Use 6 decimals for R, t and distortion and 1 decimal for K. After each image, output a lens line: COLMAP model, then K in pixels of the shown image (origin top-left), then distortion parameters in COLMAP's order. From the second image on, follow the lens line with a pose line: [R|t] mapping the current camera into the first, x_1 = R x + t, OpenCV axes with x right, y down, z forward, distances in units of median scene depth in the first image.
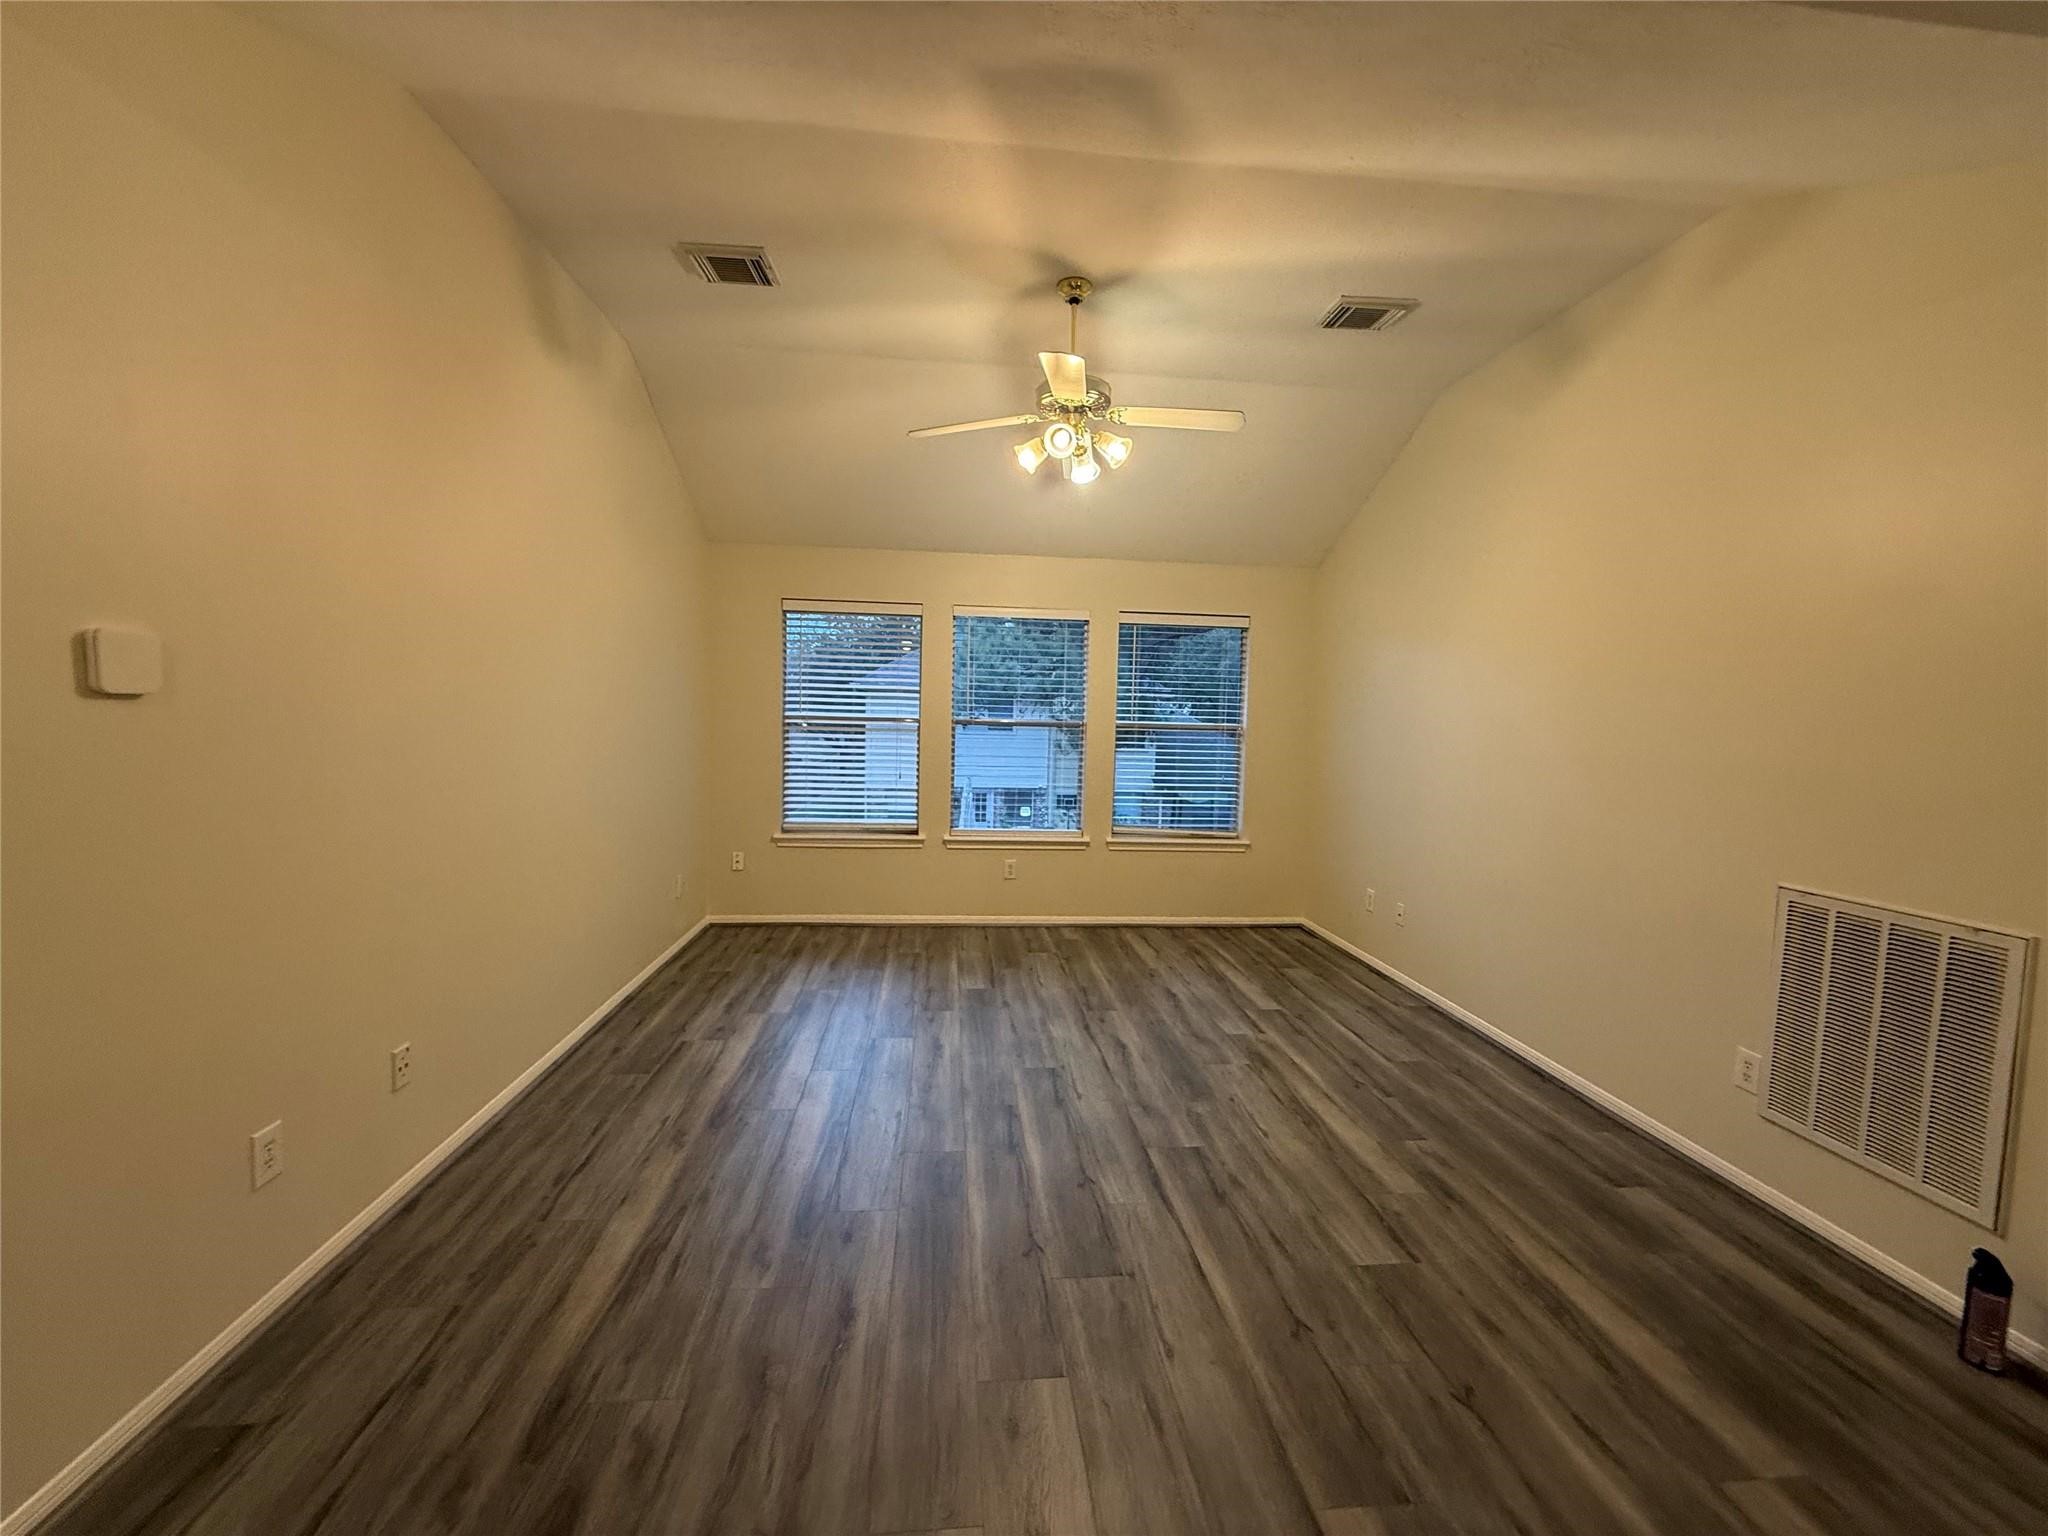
lens RADIAL K [[819.5, 0, 1018.9], [0, 819.5, 769.8], [0, 0, 1]] dist [-0.001229, -0.000552]
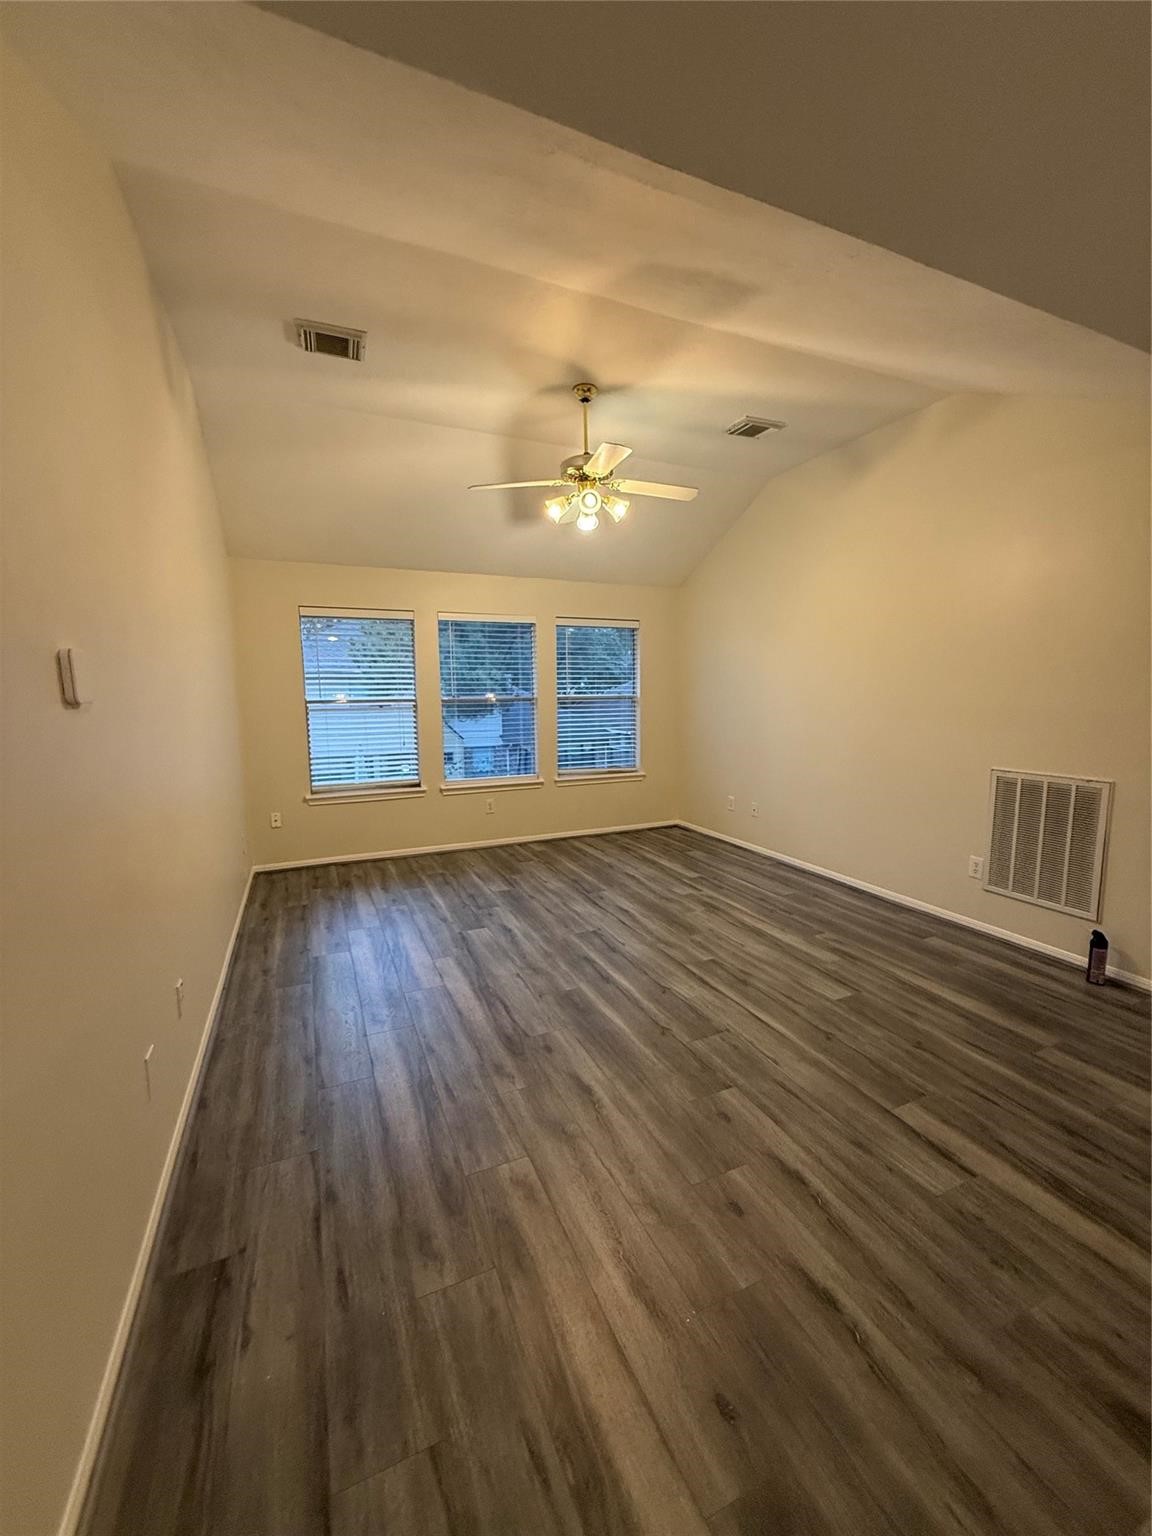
lens RADIAL K [[614.7, 0, 576.0], [0, 614.7, 768.0], [0, 0, 1]] dist [-0.001229, -0.000552]
pose [[0.947006, -0.074113, 0.312550, -0.320601], [0.055206, 0.996093, 0.068927, -0.009784], [-0.316437, -0.048020, 0.947397, -0.036135]]
